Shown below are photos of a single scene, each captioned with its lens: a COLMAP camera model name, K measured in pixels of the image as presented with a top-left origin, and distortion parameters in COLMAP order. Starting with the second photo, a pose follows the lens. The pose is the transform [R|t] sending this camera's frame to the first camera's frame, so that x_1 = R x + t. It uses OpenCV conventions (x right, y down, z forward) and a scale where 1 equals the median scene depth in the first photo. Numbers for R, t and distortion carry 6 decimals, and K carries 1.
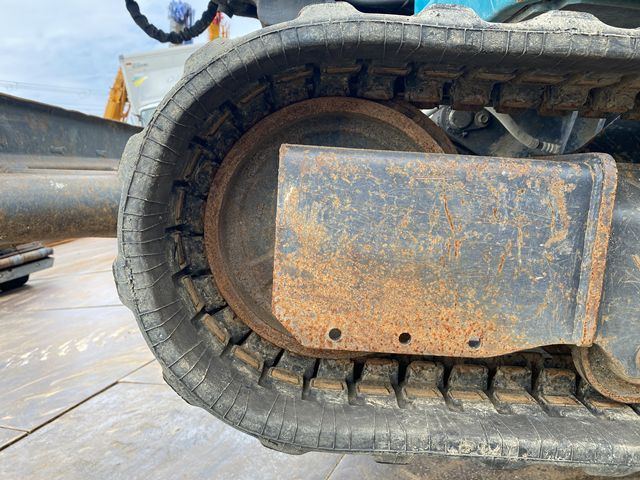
lens RADIAL K [[491.7, 0, 324.5], [0, 491.7, 241.8], [0, 0, 1]] dist [0.037712, -0.029656]
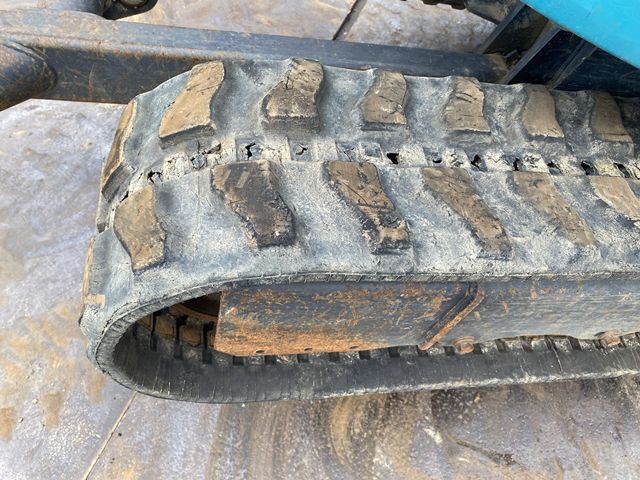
lens RADIAL K [[491.7, 0, 321.0], [0, 491.7, 239.7], [0, 0, 1]] dist [0.037712, -0.029656]
pose [[0.978314, 0.005518, 0.207052, -0.034790], [-0.159170, 0.659688, 0.734491, -0.375576], [-0.132537, -0.751520, 0.646260, 0.106350]]
